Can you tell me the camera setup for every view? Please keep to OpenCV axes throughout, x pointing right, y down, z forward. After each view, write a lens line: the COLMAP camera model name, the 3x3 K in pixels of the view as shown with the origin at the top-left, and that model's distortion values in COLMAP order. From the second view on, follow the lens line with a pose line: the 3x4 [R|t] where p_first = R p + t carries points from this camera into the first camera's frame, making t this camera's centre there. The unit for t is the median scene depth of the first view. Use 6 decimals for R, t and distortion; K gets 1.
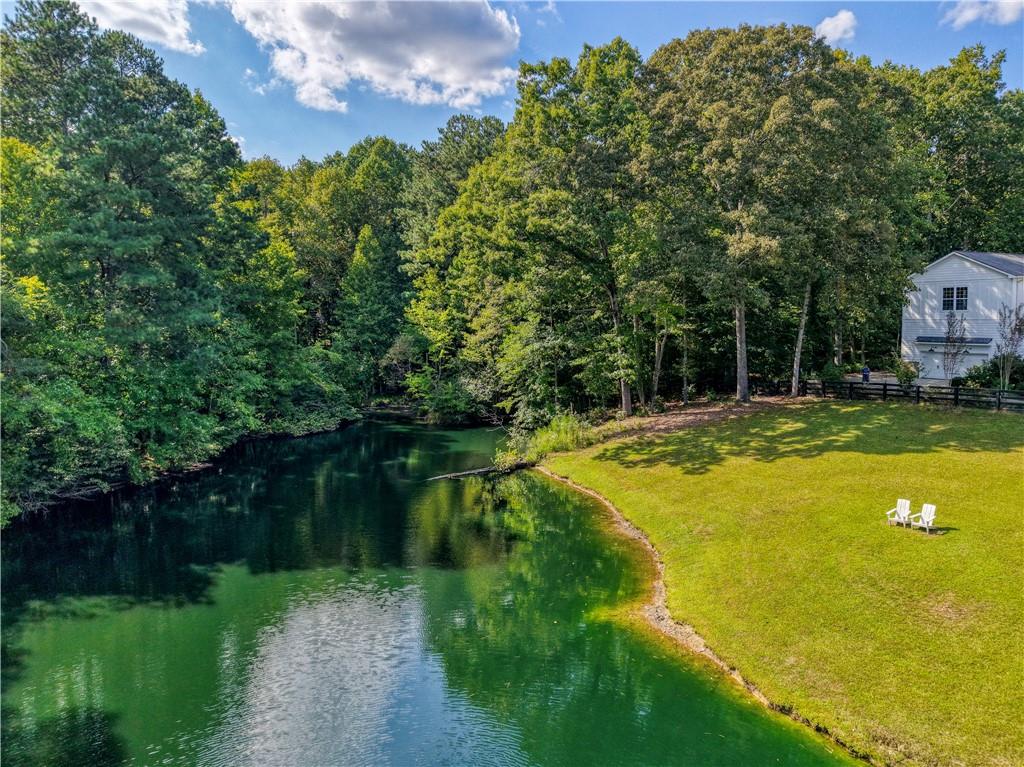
lens RADIAL K [[702.1, 0, 518.4], [0, 702.1, 381.1], [0, 0, 1]] dist [0.033748, -0.001159]
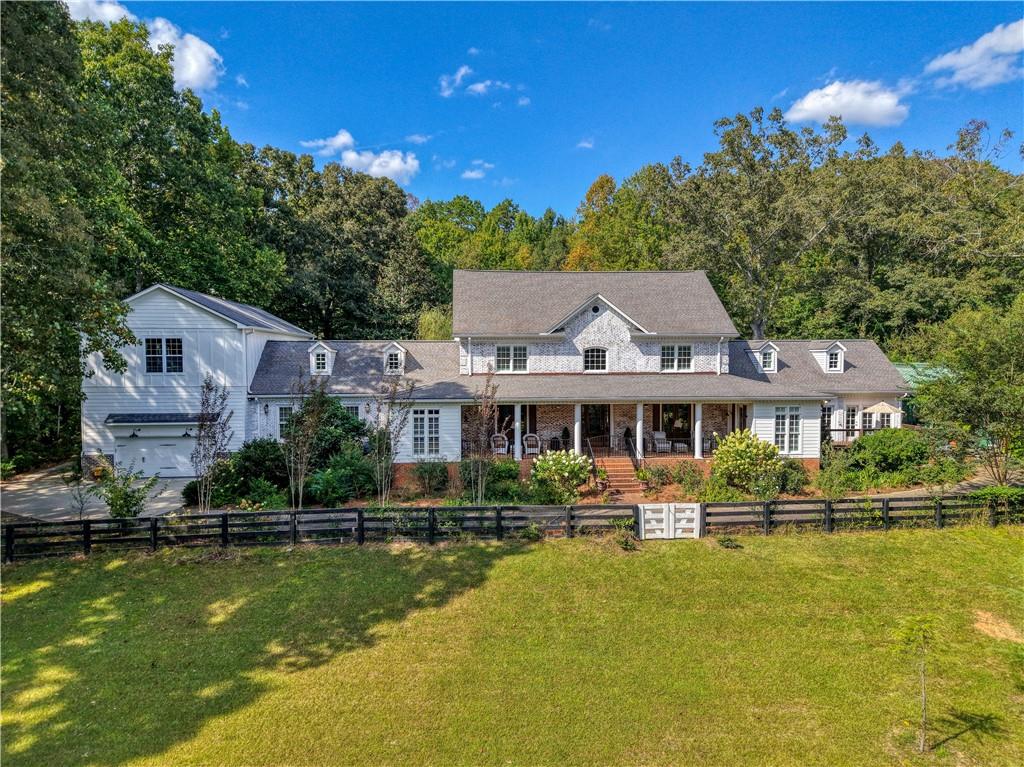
lens RADIAL K [[688.5, 0, 515.1], [0, 688.5, 378.5], [0, 0, 1]] dist [0.030926, -0.003662]
pose [[0.431825, -0.016530, 0.901806, 0.175621], [0.078995, 0.996683, -0.019557, -0.057413], [-0.898492, 0.079683, 0.431698, 0.440475]]
